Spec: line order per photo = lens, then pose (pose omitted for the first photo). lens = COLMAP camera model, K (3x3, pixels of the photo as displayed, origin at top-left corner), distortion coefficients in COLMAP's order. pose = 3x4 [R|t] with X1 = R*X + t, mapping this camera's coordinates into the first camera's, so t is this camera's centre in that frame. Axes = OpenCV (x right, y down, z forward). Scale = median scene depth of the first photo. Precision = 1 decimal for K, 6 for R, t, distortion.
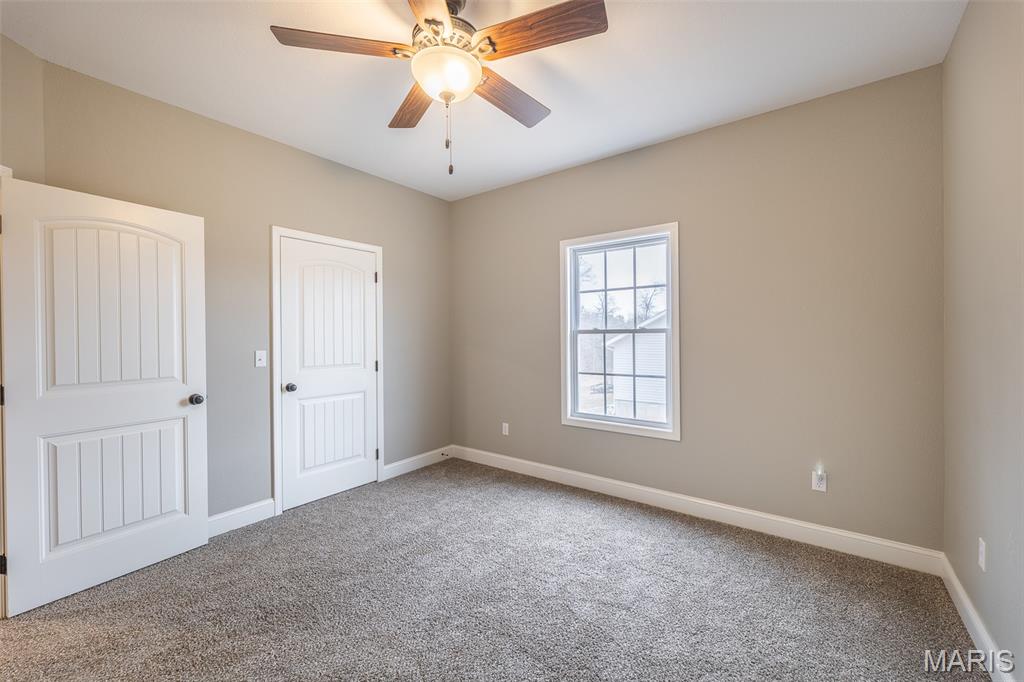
lens RADIAL K [[410.9, 0, 512.0], [0, 410.9, 341.0], [0, 0, 1]] dist [-0.000321, 0.000168]
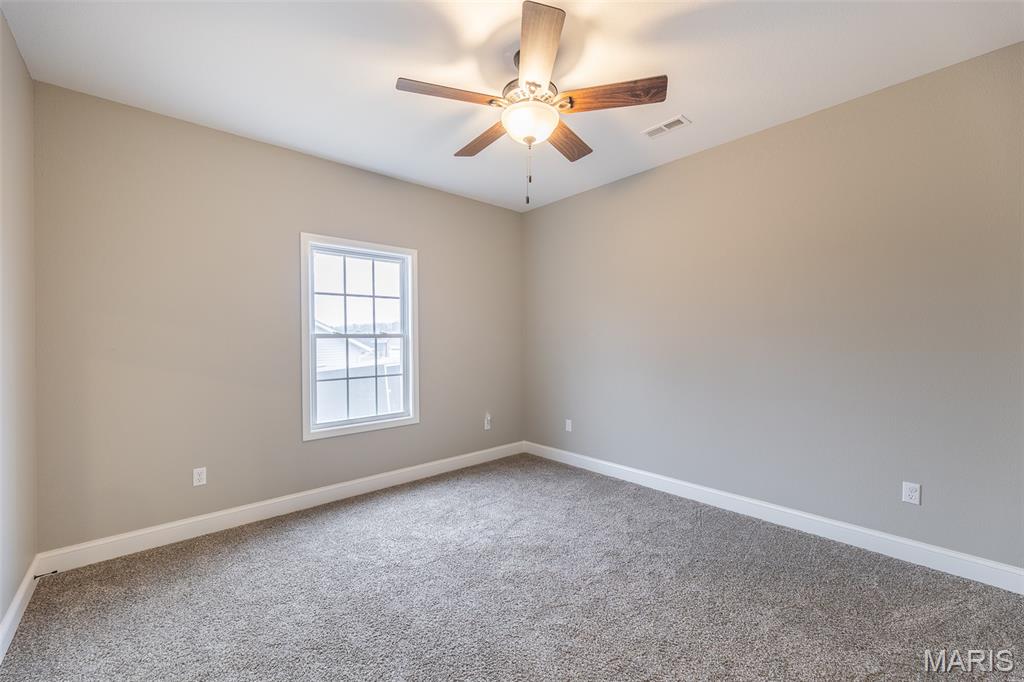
lens RADIAL K [[410.9, 0, 512.0], [0, 410.9, 341.0], [0, 0, 1]] dist [-0.000321, 0.000168]
pose [[0.170838, 0.002840, 0.985295, -0.721518], [0.012846, 0.999904, -0.005110, -0.000464], [-0.985215, 0.013530, 0.170786, 0.448679]]
